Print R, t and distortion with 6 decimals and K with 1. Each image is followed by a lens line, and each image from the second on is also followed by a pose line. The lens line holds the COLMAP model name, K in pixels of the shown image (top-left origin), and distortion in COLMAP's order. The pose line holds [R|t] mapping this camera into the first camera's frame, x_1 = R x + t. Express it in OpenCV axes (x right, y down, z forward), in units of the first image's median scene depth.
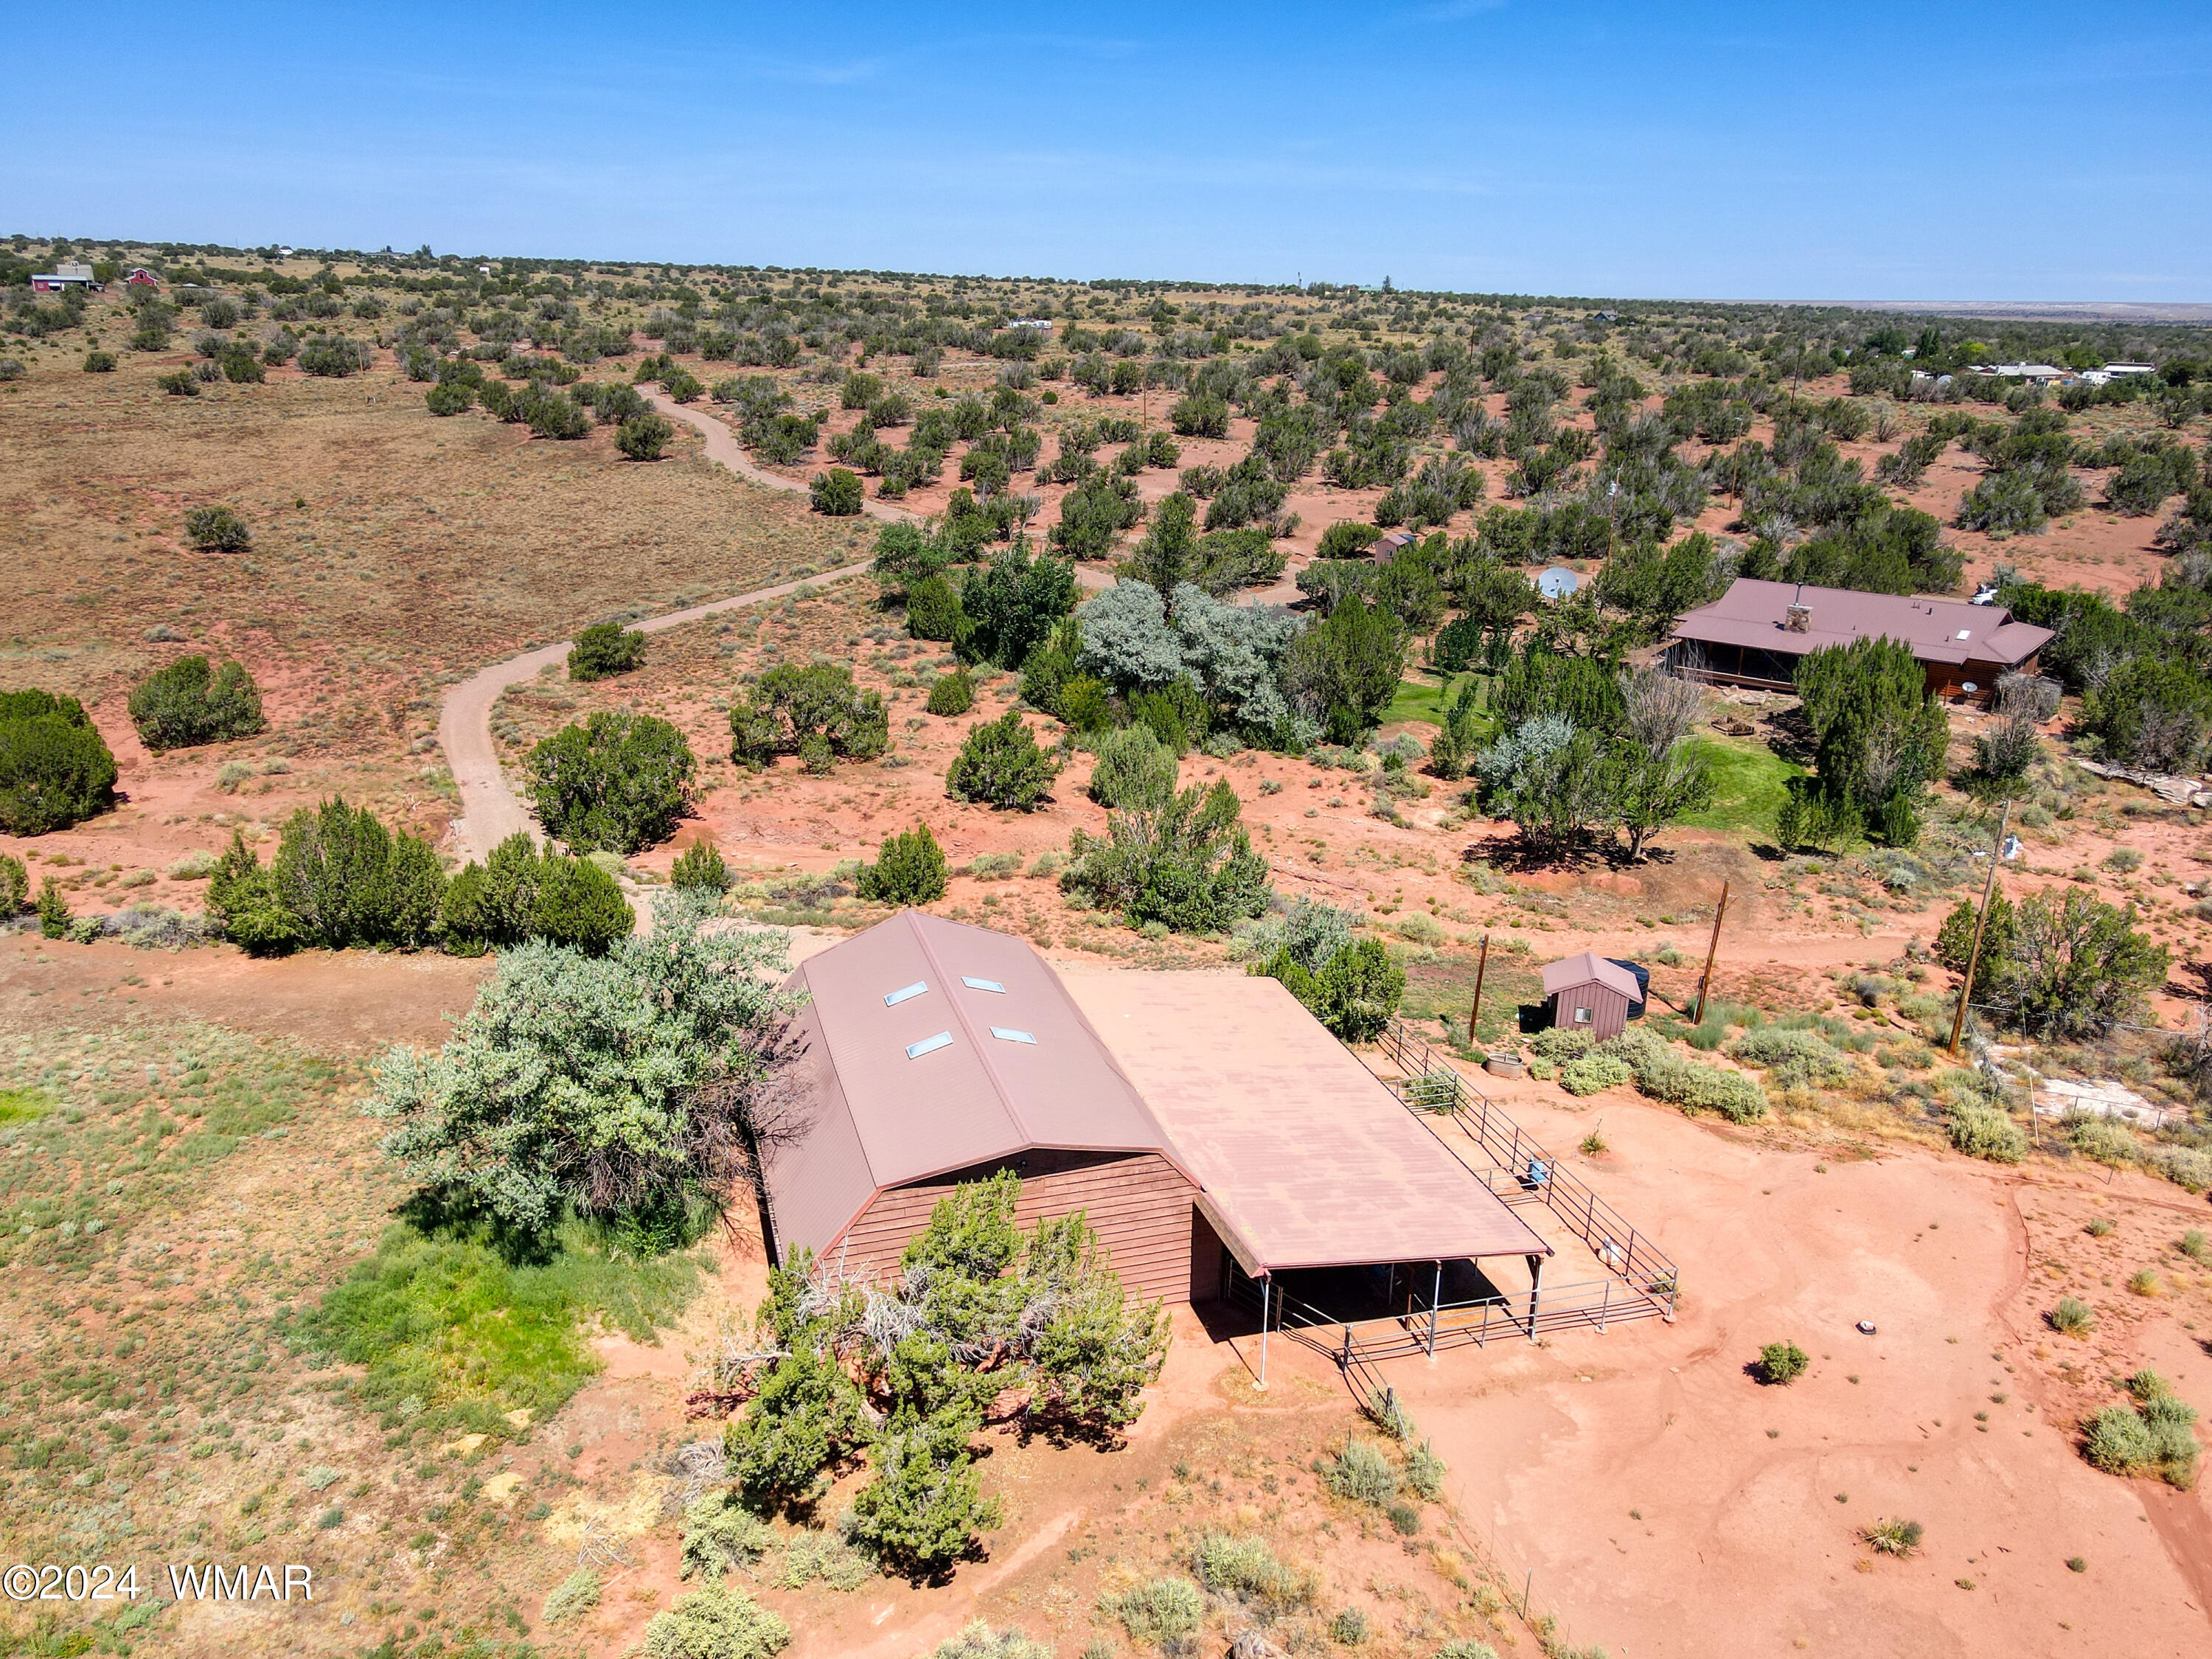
lens RADIAL K [[1550.3, 0, 1113.0], [0, 1550.3, 825.4], [0, 0, 1]] dist [0.005785, 0.006789]
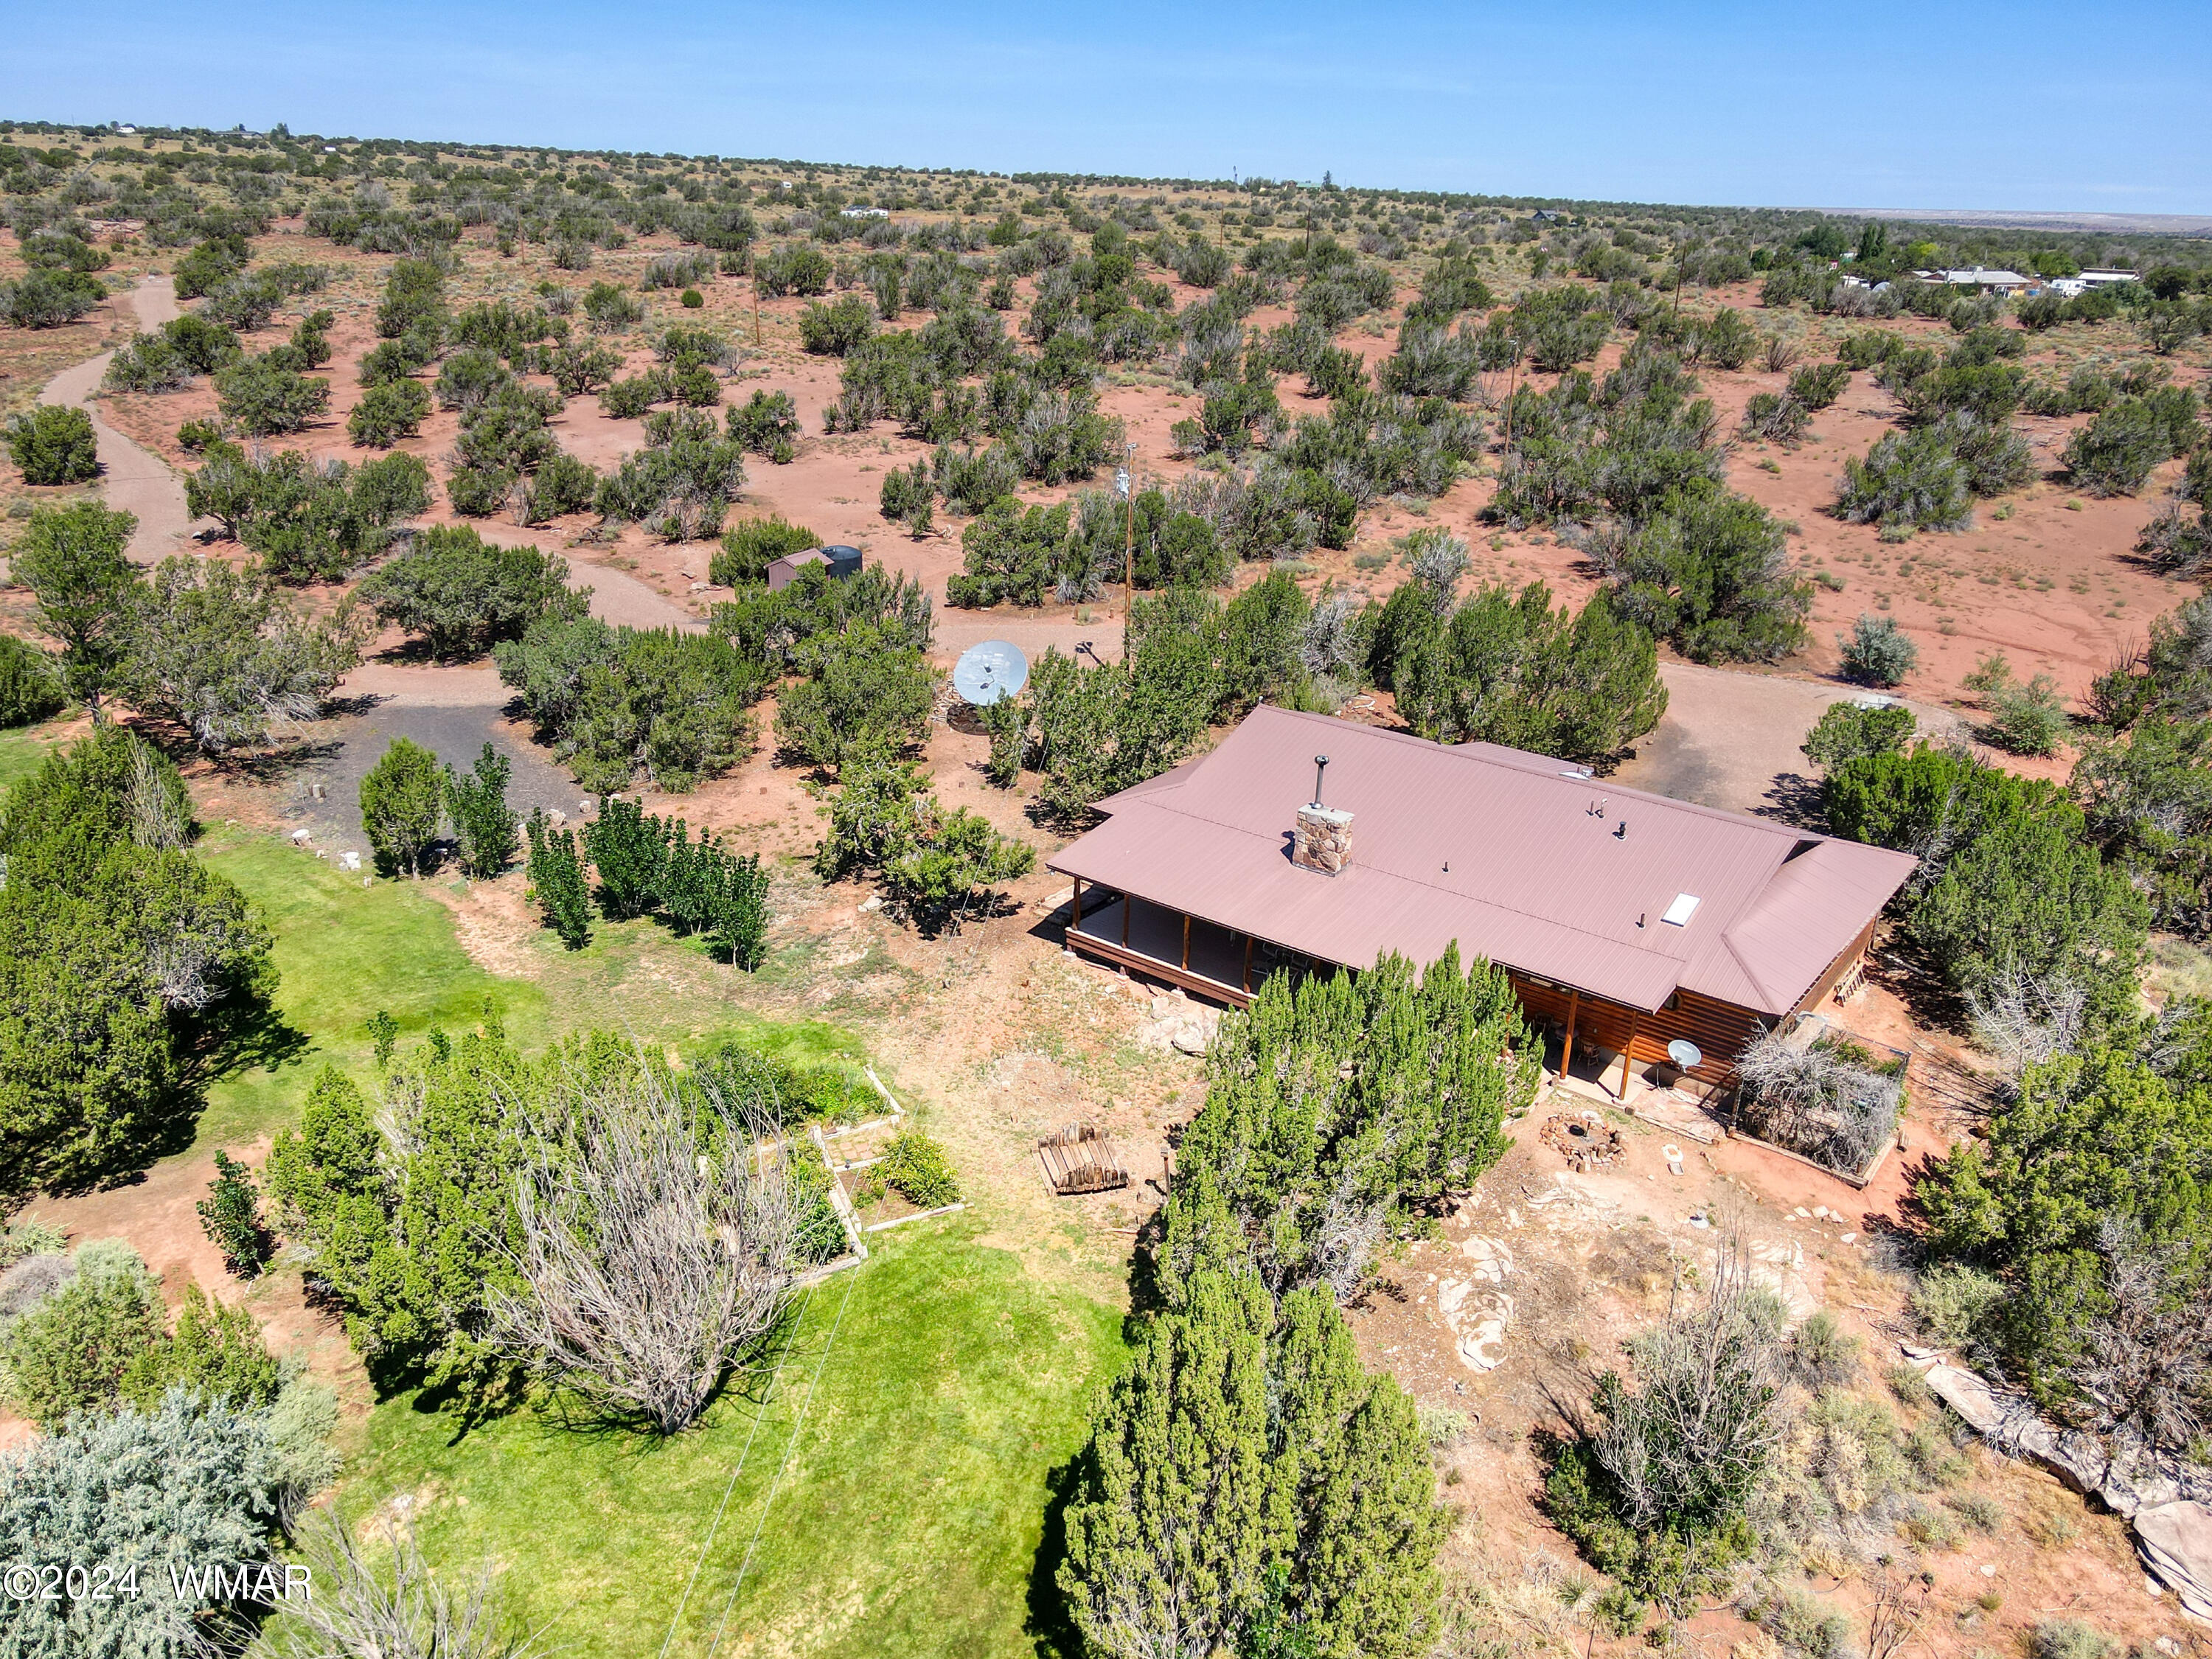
lens RADIAL K [[1550.3, 0, 1098.0], [0, 1550.3, 832.4], [0, 0, 1]] dist [0.005785, 0.006789]
pose [[0.999896, 0.005276, 0.013448, 0.172478], [-0.006084, 0.998138, 0.060696, -0.074072], [-0.013103, -0.060772, 0.998066, 0.264871]]
